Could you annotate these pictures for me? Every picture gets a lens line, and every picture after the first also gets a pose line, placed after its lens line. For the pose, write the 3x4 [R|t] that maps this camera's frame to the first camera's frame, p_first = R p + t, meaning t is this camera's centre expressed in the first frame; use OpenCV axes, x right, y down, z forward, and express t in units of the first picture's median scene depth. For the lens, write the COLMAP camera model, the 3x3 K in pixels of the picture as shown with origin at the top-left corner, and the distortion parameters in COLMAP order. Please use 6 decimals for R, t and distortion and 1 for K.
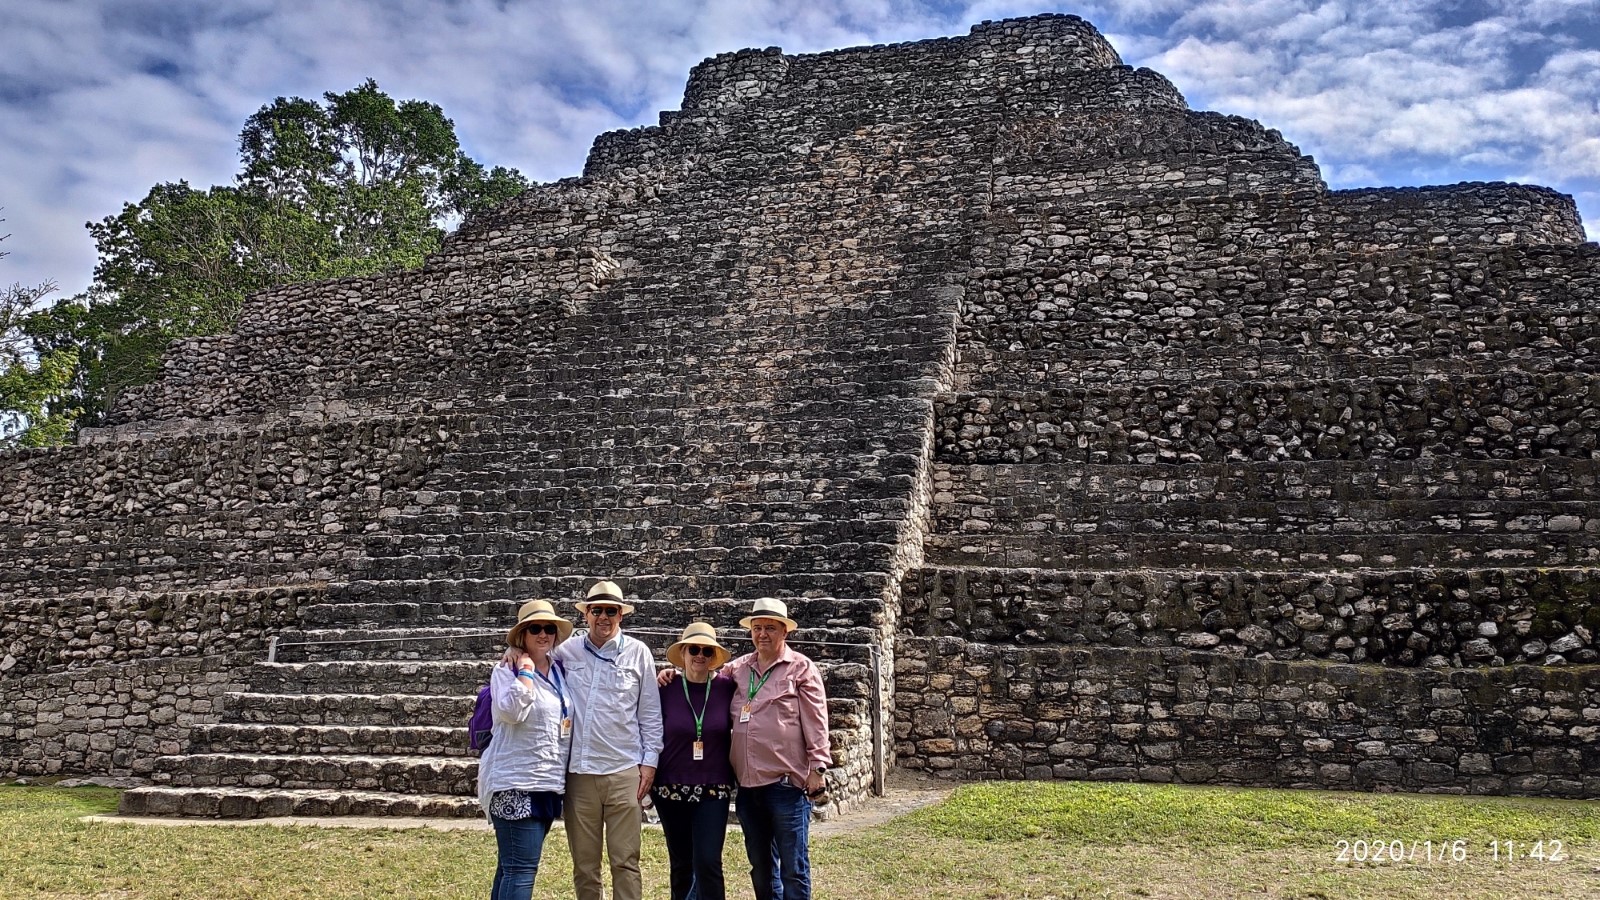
lens RADIAL K [[1315.5, 0, 794.8], [0, 1315.5, 481.2], [0, 0, 1]] dist [0.073894, -0.094528]
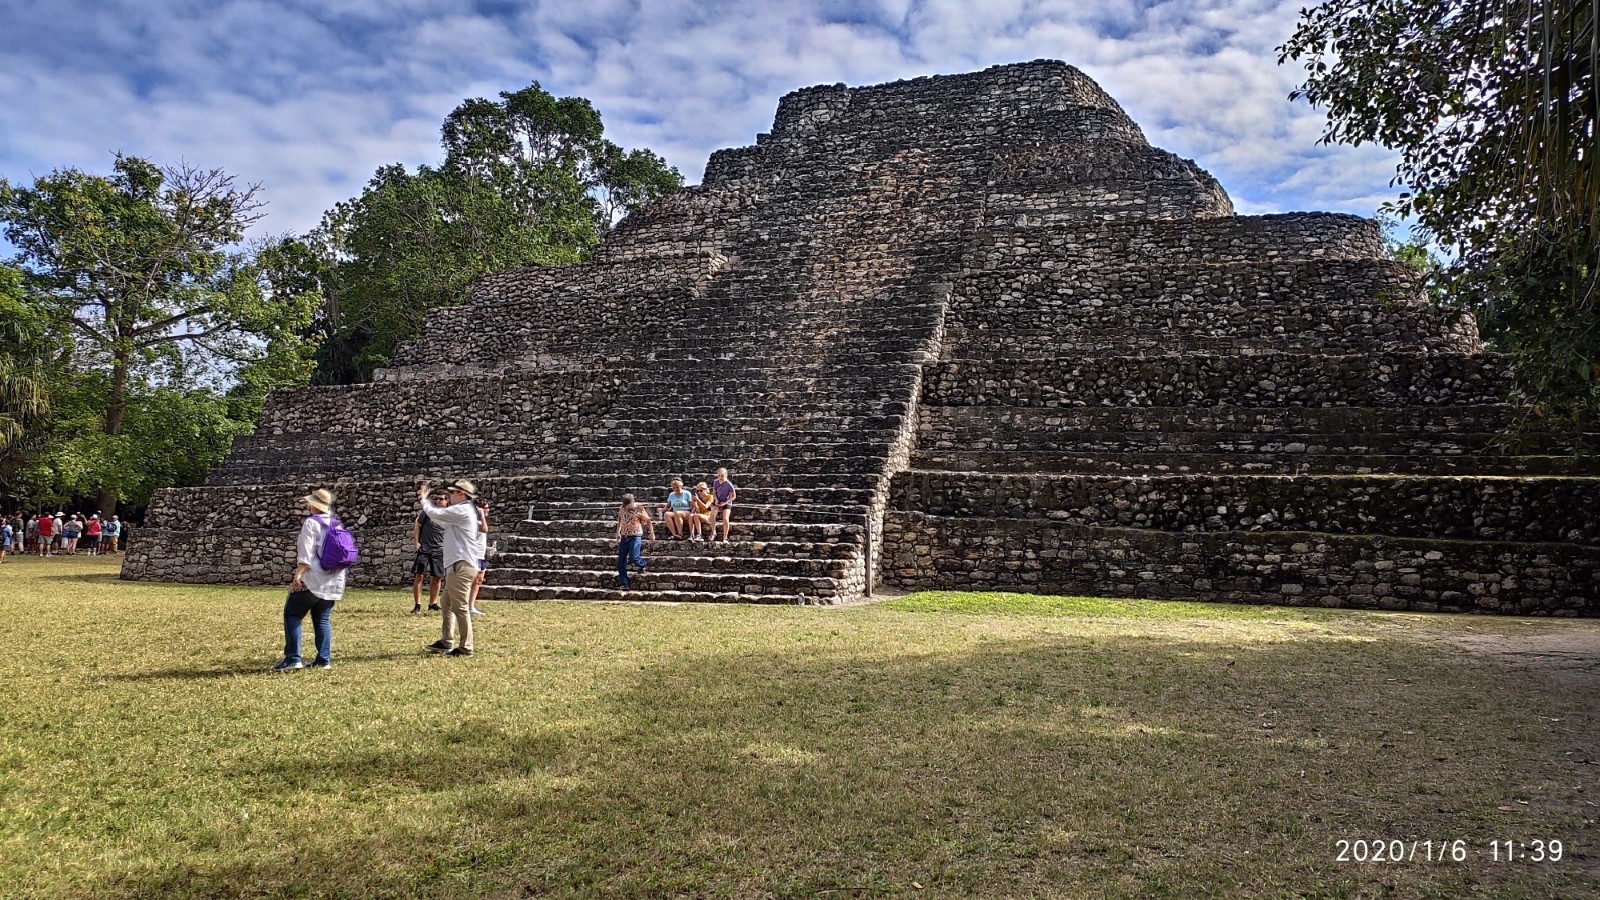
lens RADIAL K [[1195.5, 0, 791.1], [0, 1195.5, 459.9], [0, 0, 1]] dist [0.091721, -0.122322]
pose [[0.996791, 0.010520, -0.079359, 0.056226], [-0.005025, 0.997595, 0.069123, -0.041155], [0.079895, -0.068503, 0.994447, -0.411882]]
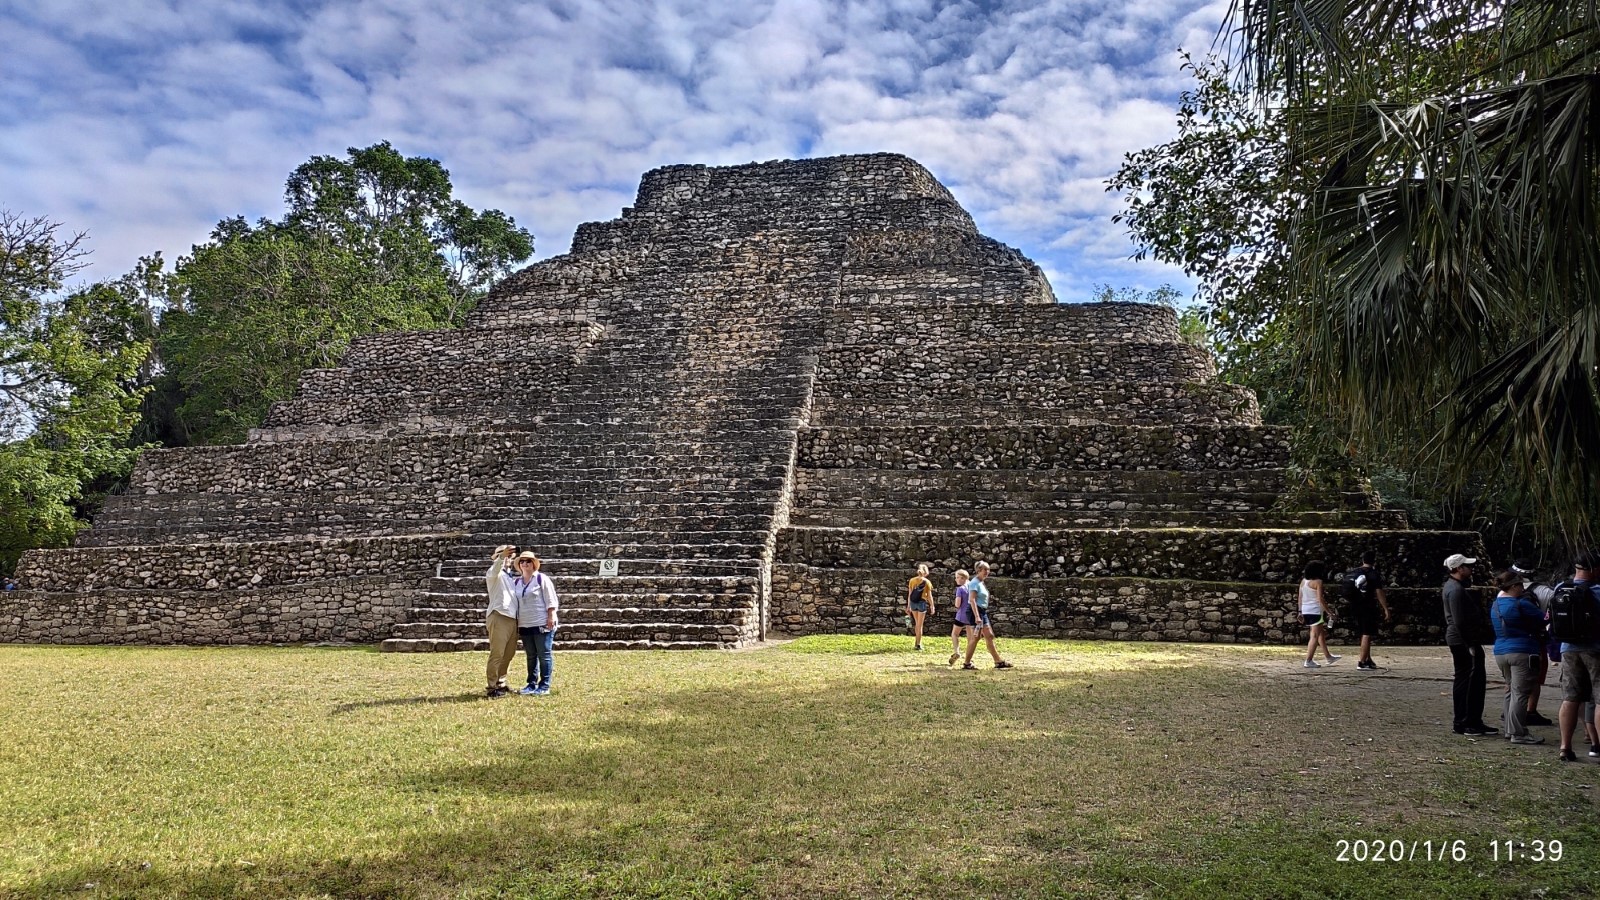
lens RADIAL K [[1195.5, 0, 783.1], [0, 1195.5, 470.8], [0, 0, 1]] dist [0.091721, -0.122322]
pose [[0.997677, 0.006124, 0.067846, -0.020191], [-0.008764, 0.999213, 0.038679, -0.062652], [-0.067556, -0.039184, 0.996946, -0.540922]]
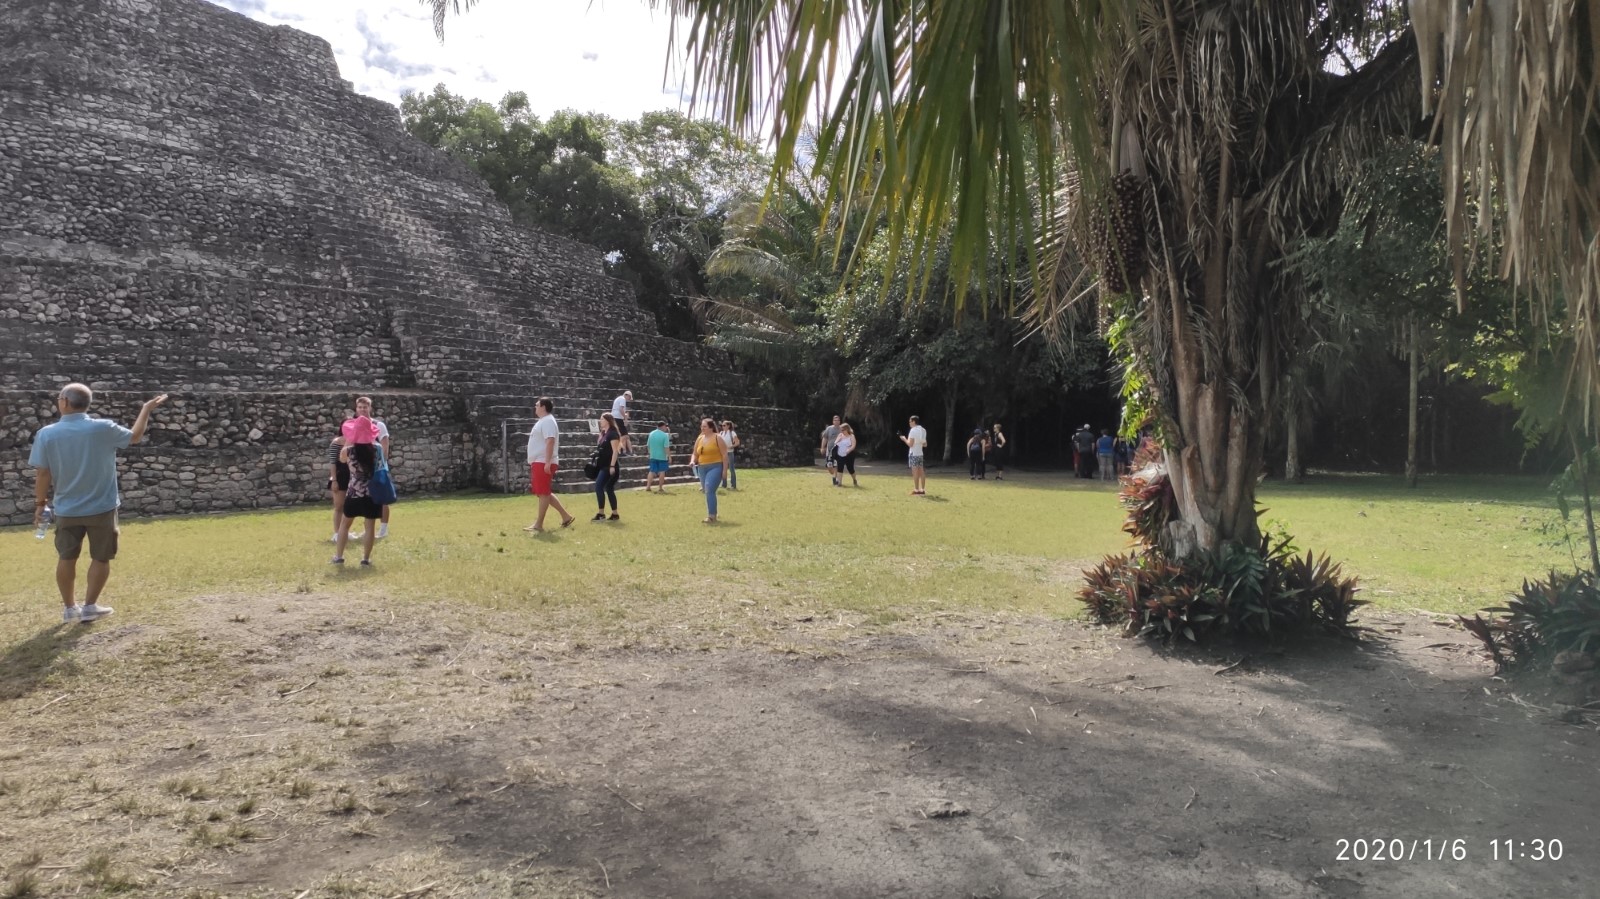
lens RADIAL K [[1195.5, 0, 783.8], [0, 1195.5, 459.0], [0, 0, 1]] dist [0.091721, -0.122322]
pose [[0.225081, -0.019389, 0.974147, -1.651699], [-0.118826, 0.991793, 0.047195, 0.025490], [-0.967067, -0.126376, 0.220930, 0.100525]]
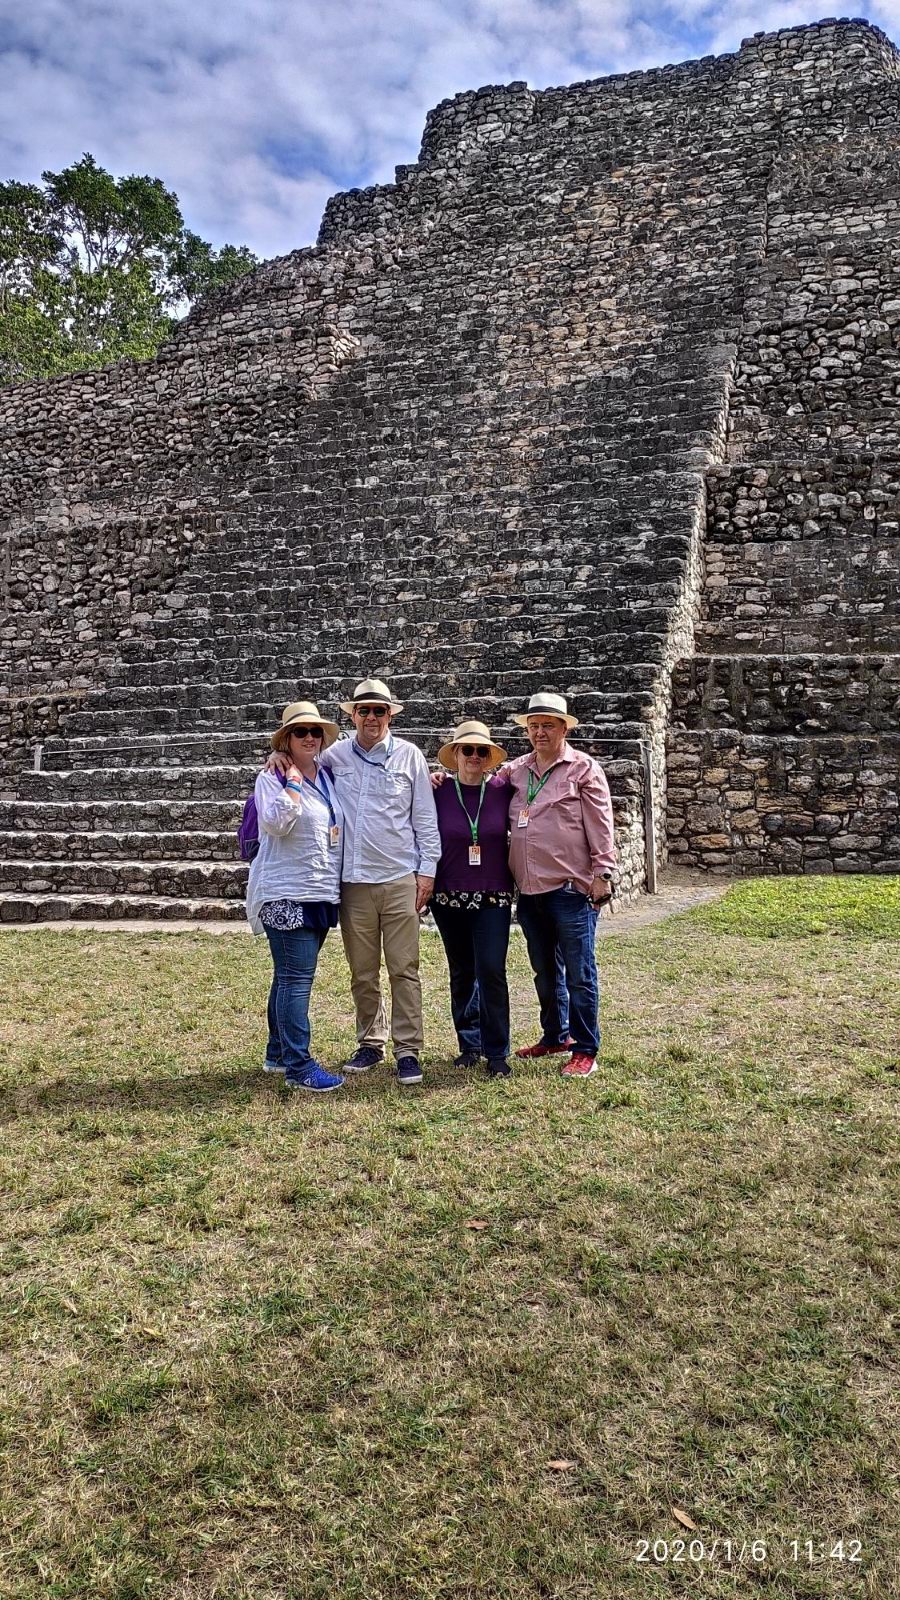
lens RADIAL K [[1315.5, 0, 431.6], [0, 1315.5, 813.9], [0, 0, 1]] dist [0.073894, -0.094528]
pose [[0.995831, -0.020643, -0.088853, -0.006745], [0.035997, 0.983939, 0.174837, 0.003040], [0.083817, -0.177306, 0.980580, 0.027658]]
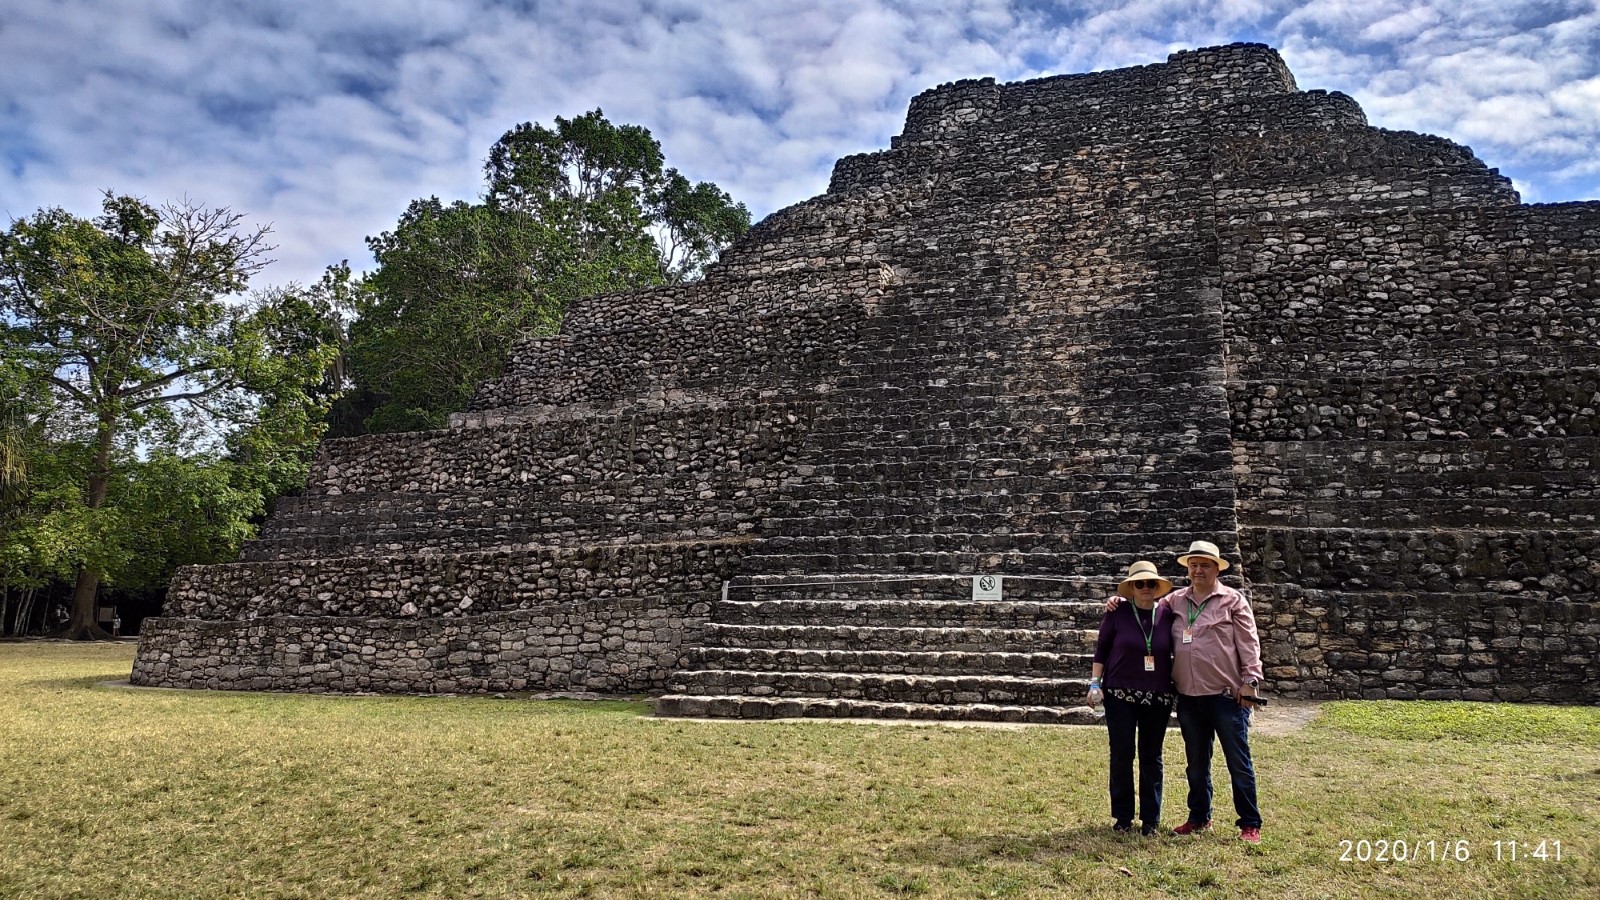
lens RADIAL K [[1195.5, 0, 794.3], [0, 1195.5, 464.7], [0, 0, 1]] dist [0.091721, -0.122322]
pose [[0.998524, -0.003772, -0.054180, -0.201332], [0.004488, 0.999904, 0.013101, -0.006585], [0.054125, -0.013325, 0.998445, -0.104708]]
